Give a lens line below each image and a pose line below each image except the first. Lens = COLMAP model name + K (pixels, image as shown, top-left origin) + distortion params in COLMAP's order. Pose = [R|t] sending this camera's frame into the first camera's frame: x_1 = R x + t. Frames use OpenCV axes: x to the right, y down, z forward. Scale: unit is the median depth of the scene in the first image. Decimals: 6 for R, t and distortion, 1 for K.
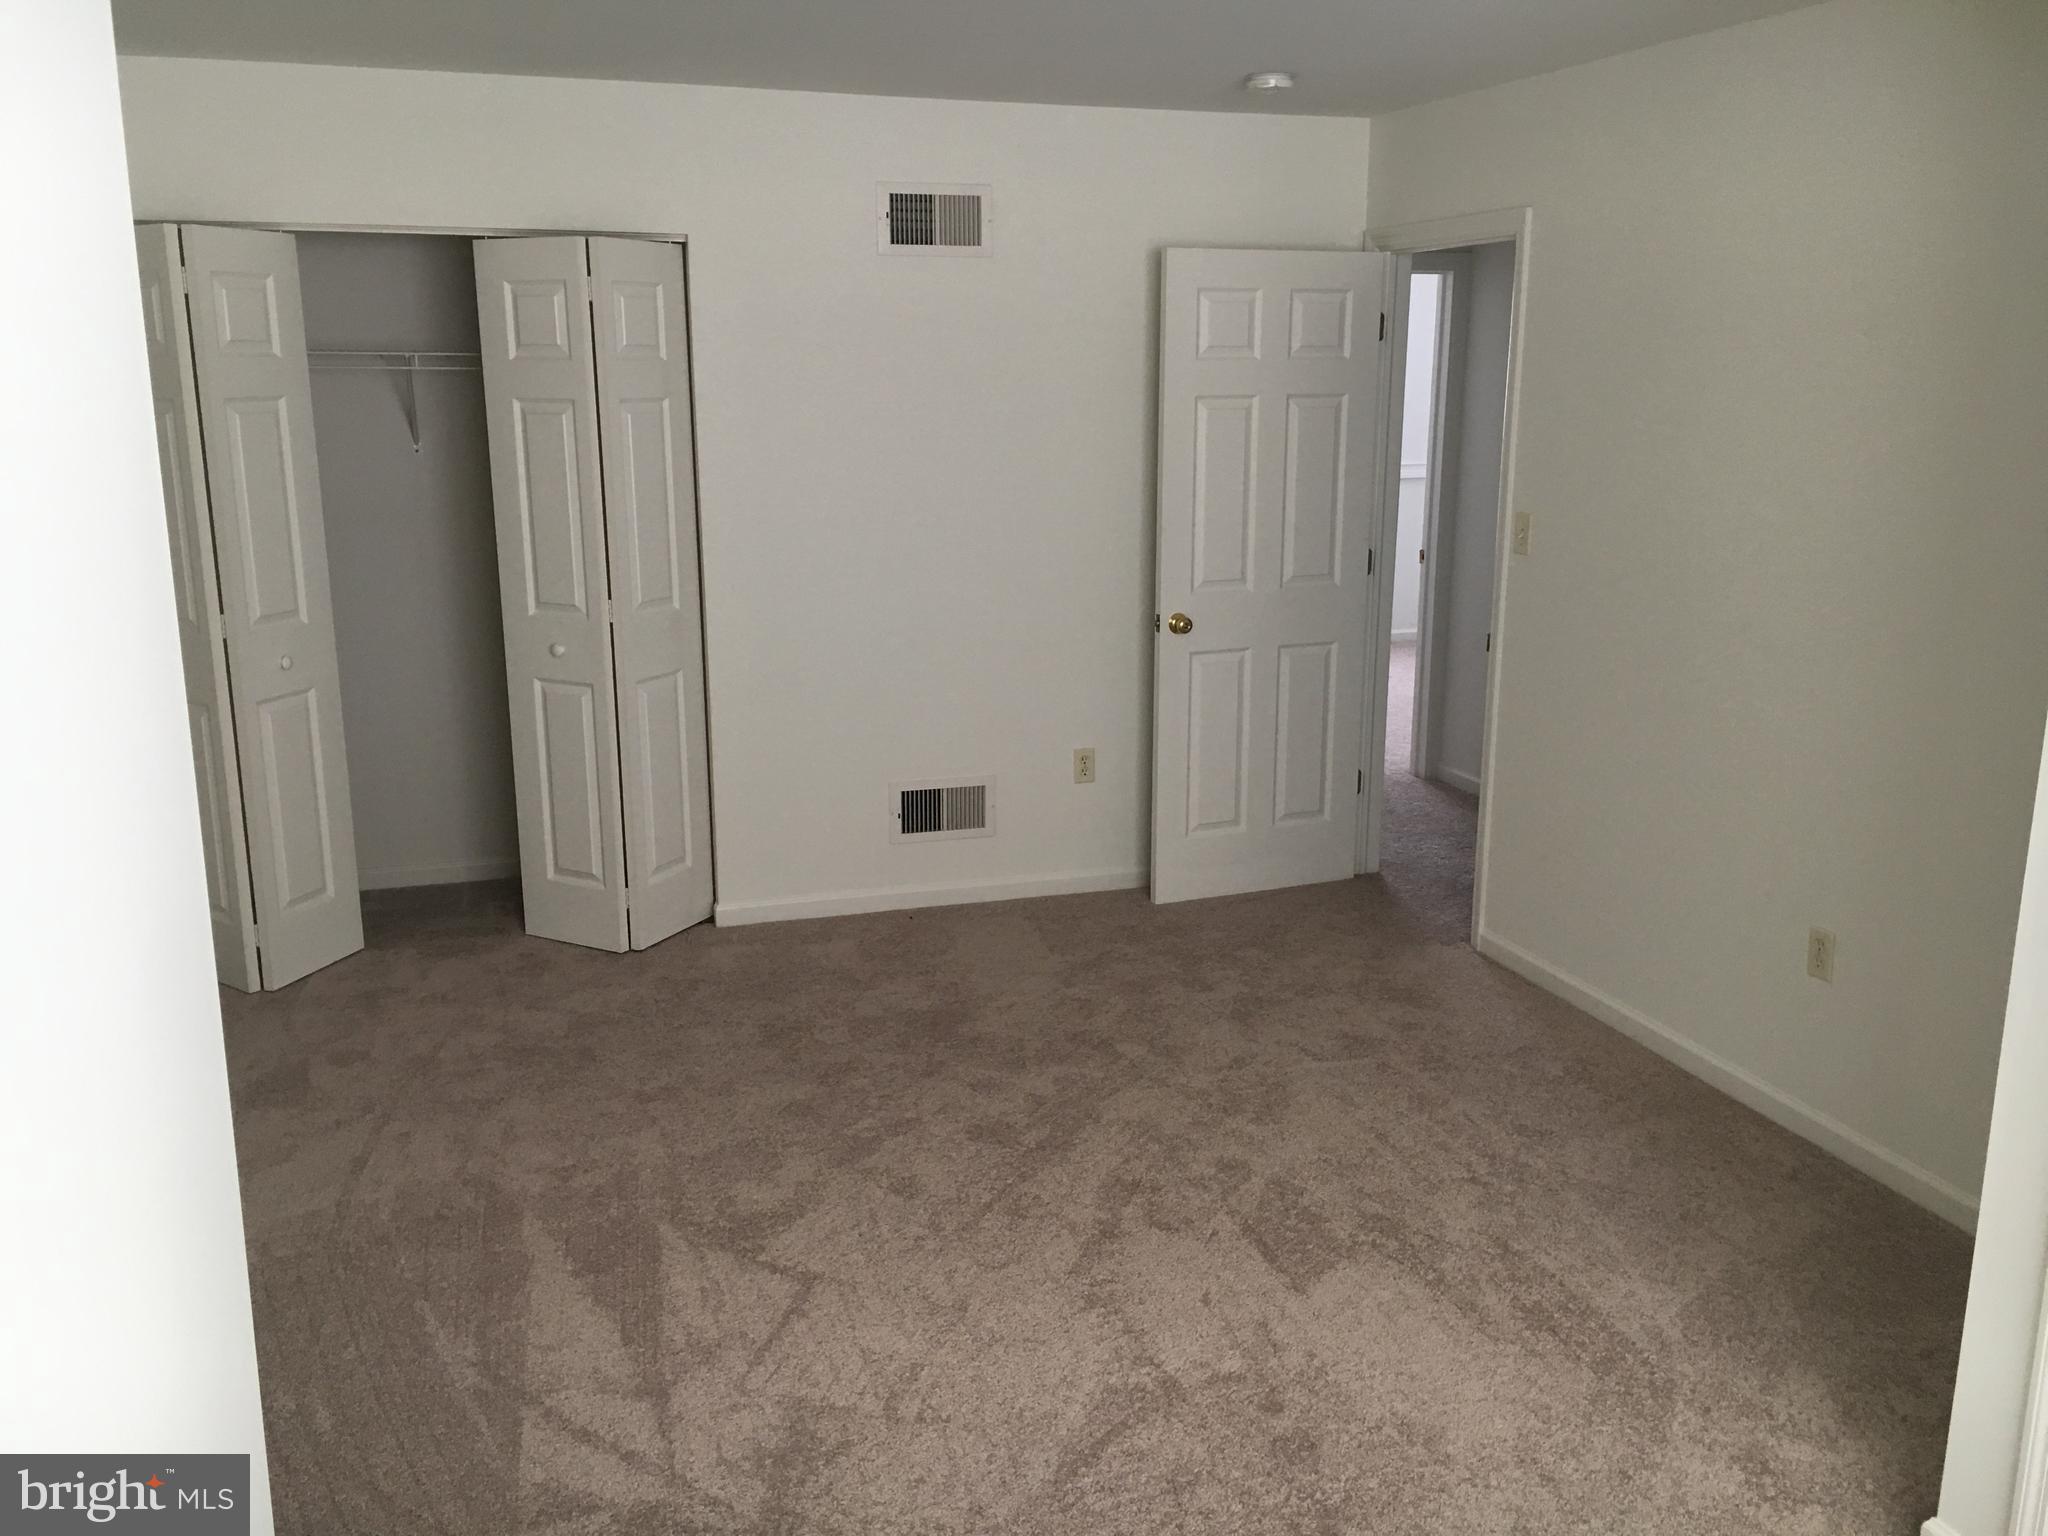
lens RADIAL K [[1739.7, 0, 1035.5], [0, 1739.7, 777.6], [0, 0, 1]] dist [0.065438, -0.081354]
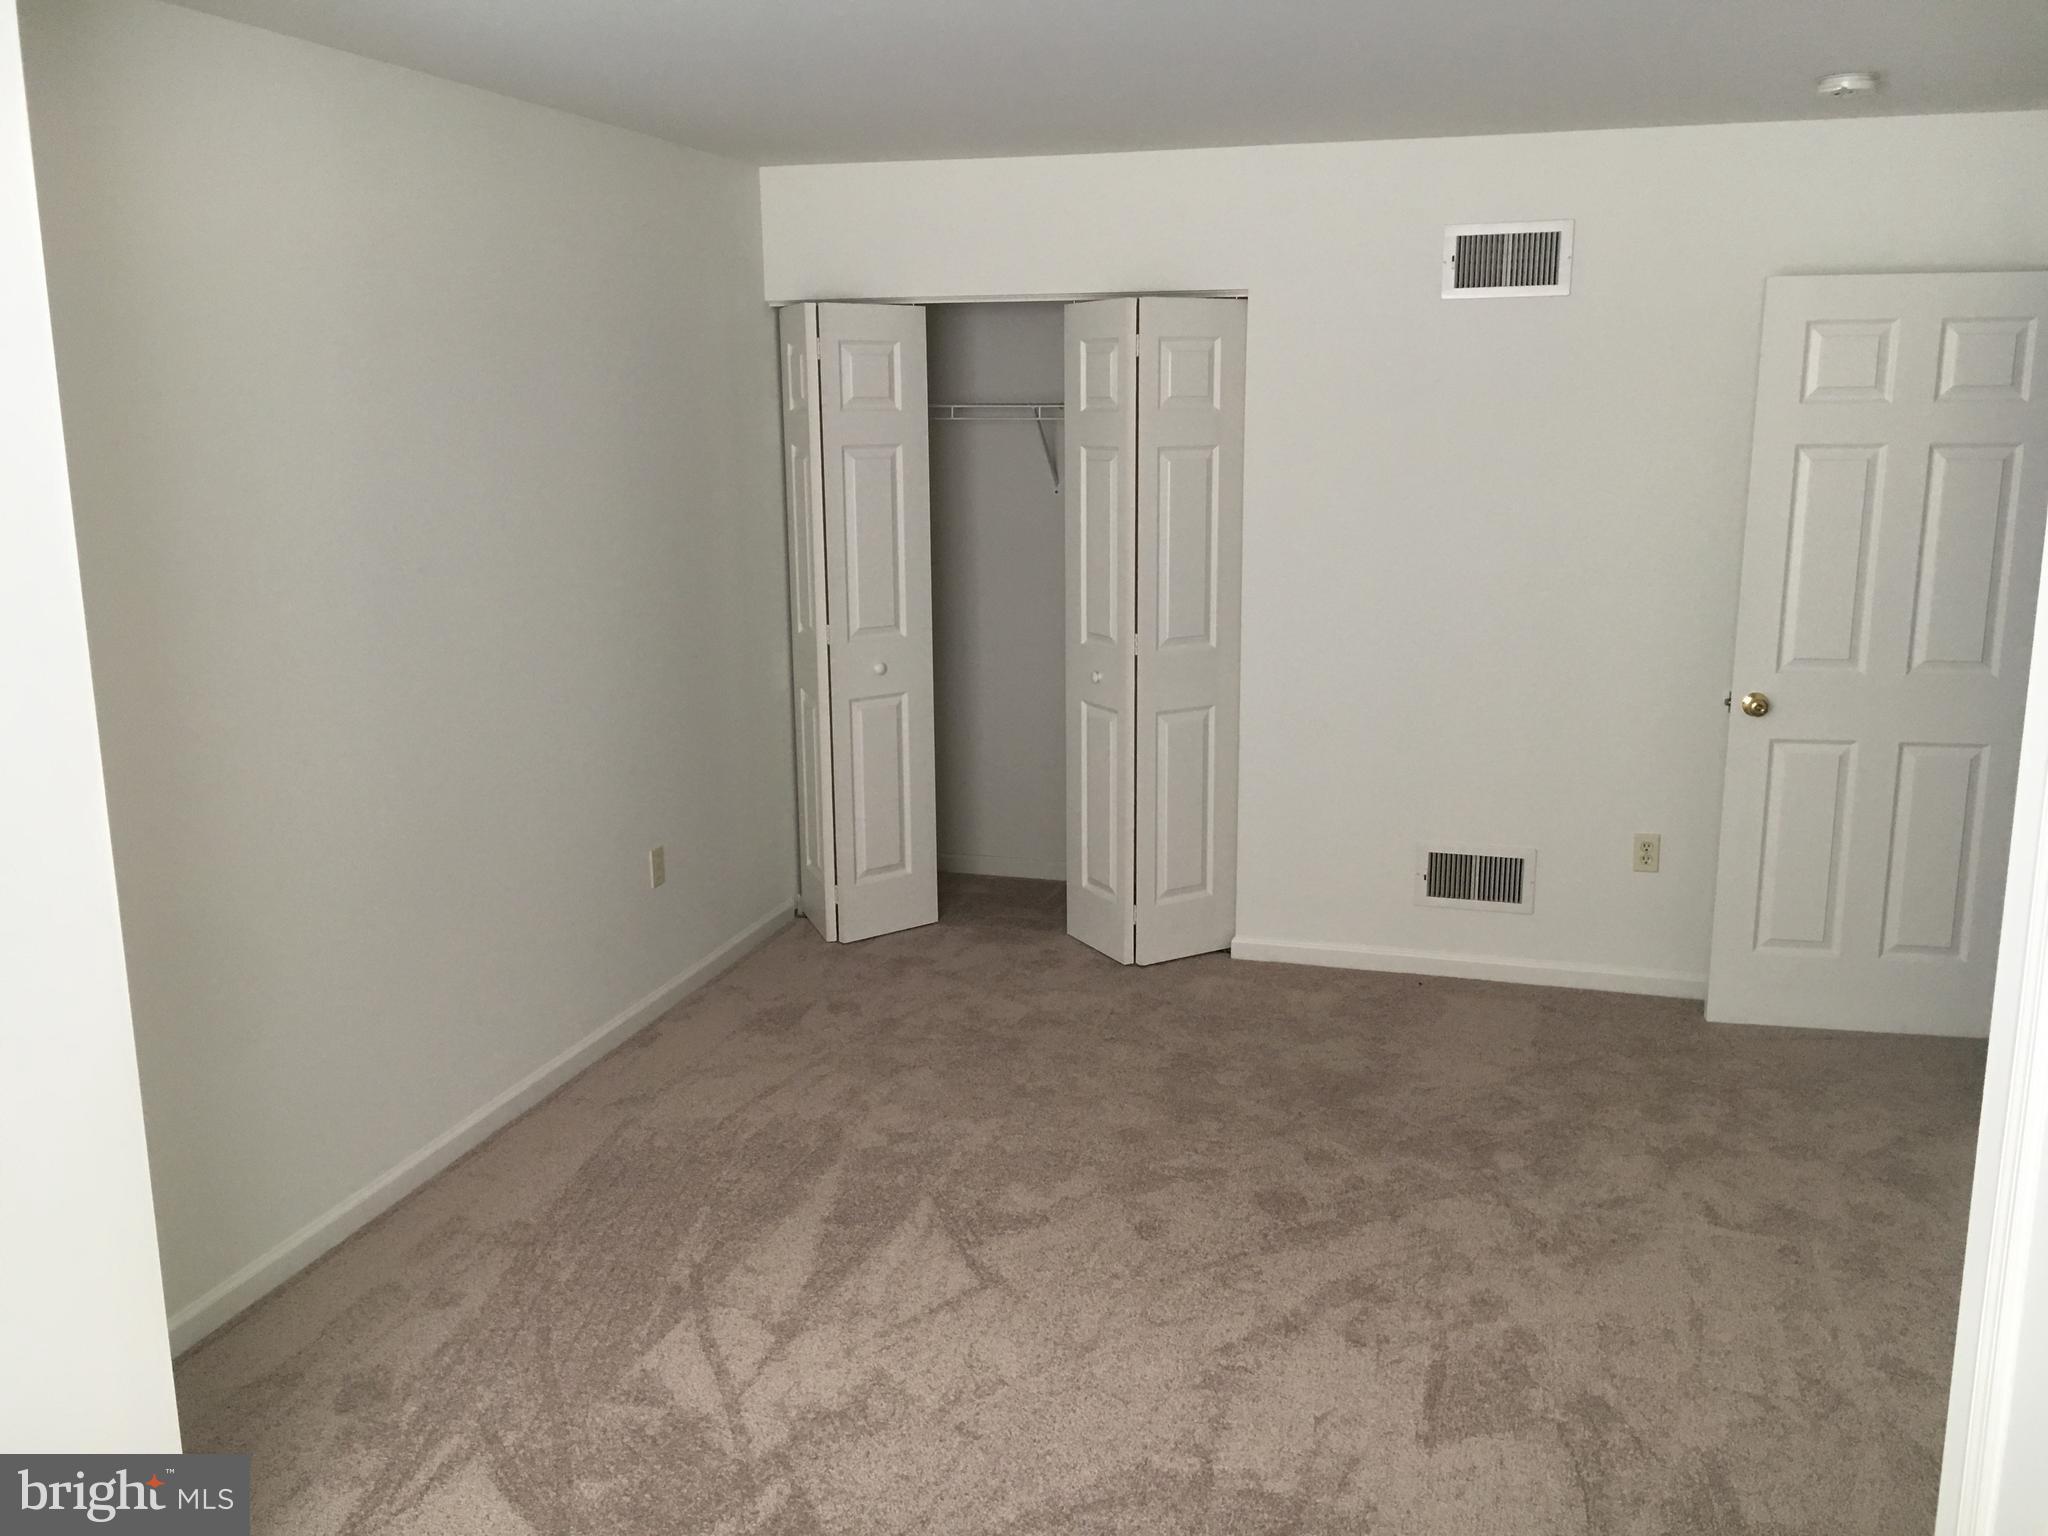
lens RADIAL K [[1739.7, 0, 1027.0], [0, 1739.7, 766.7], [0, 0, 1]] dist [0.065438, -0.081354]
pose [[0.827687, 0.108873, -0.550527, 0.322032], [-0.125682, 0.992044, 0.007232, -0.022124], [0.546935, 0.063206, 0.834786, 0.087267]]
